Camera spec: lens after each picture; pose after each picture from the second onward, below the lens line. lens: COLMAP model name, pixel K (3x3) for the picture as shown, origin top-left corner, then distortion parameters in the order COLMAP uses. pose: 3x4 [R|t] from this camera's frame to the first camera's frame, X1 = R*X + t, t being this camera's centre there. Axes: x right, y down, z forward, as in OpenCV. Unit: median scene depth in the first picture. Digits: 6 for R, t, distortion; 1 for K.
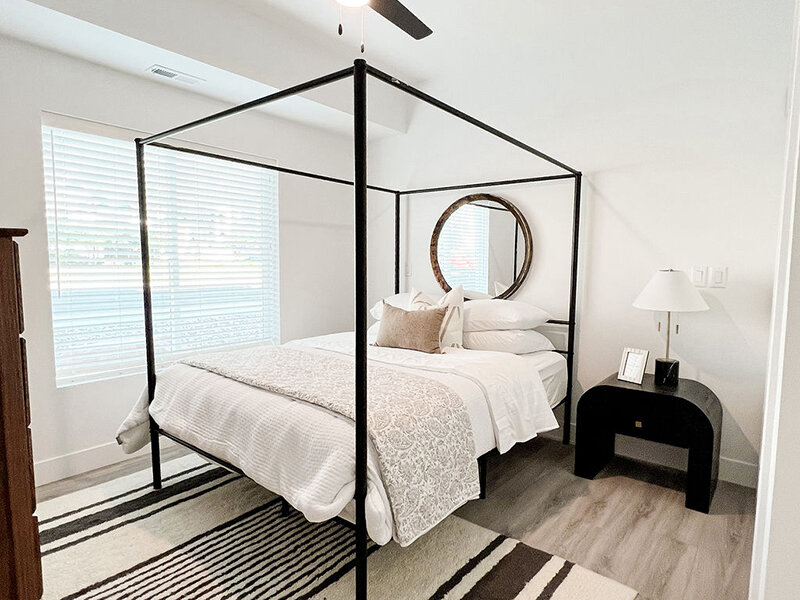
lens RADIAL K [[457.2, 0, 400.0], [0, 457.2, 300.0], [0, 0, 1]] dist [-0.000340, 0.000357]
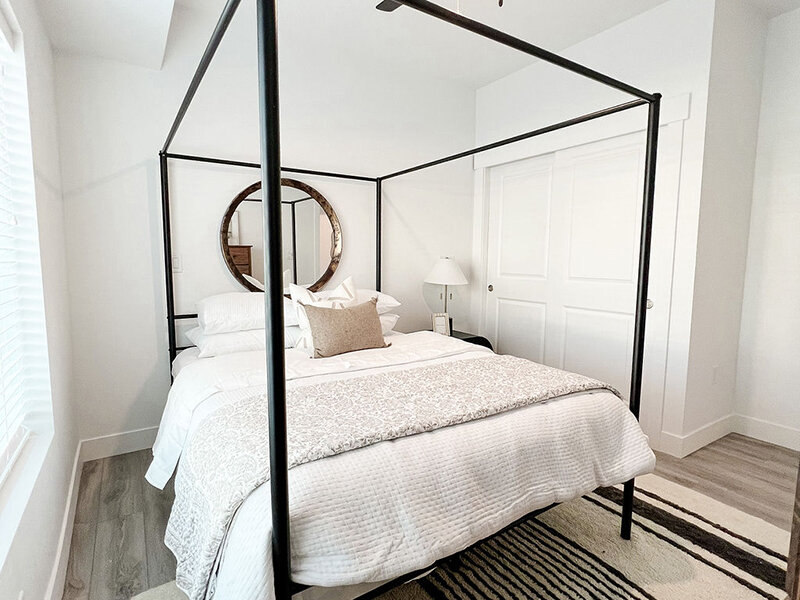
lens RADIAL K [[428.0, 0, 400.0], [0, 428.0, 300.0], [0, 0, 1]] dist [-0.002456, -0.000775]
pose [[0.328990, -0.108693, 0.938057, -0.734218], [0.080050, 0.992988, 0.086983, -0.057281], [-0.940935, 0.046475, 0.335384, 0.637357]]
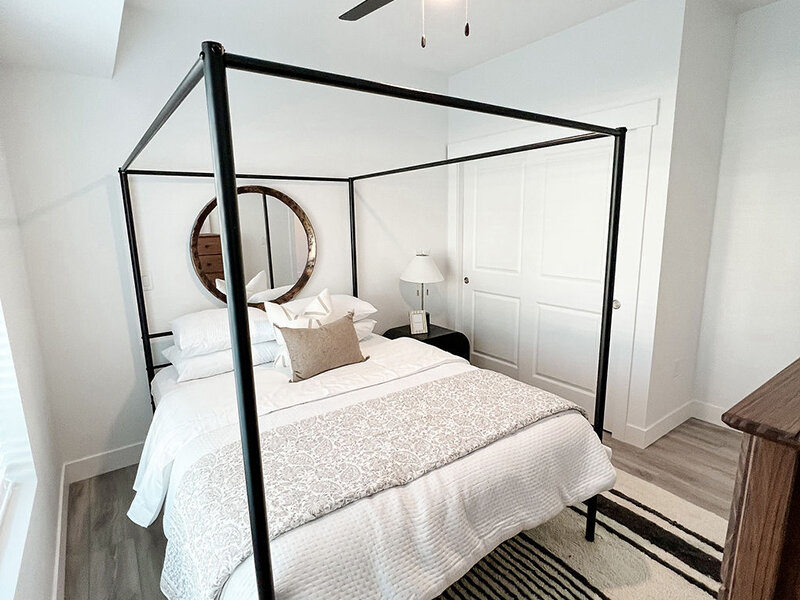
lens RADIAL K [[428.0, 0, 400.0], [0, 428.0, 300.0], [0, 0, 1]] dist [-0.002456, -0.000775]
pose [[0.280454, -0.200718, 0.938647, -0.724822], [0.107279, 0.978320, 0.177148, -0.165972], [-0.953854, 0.051016, 0.295907, 0.618978]]
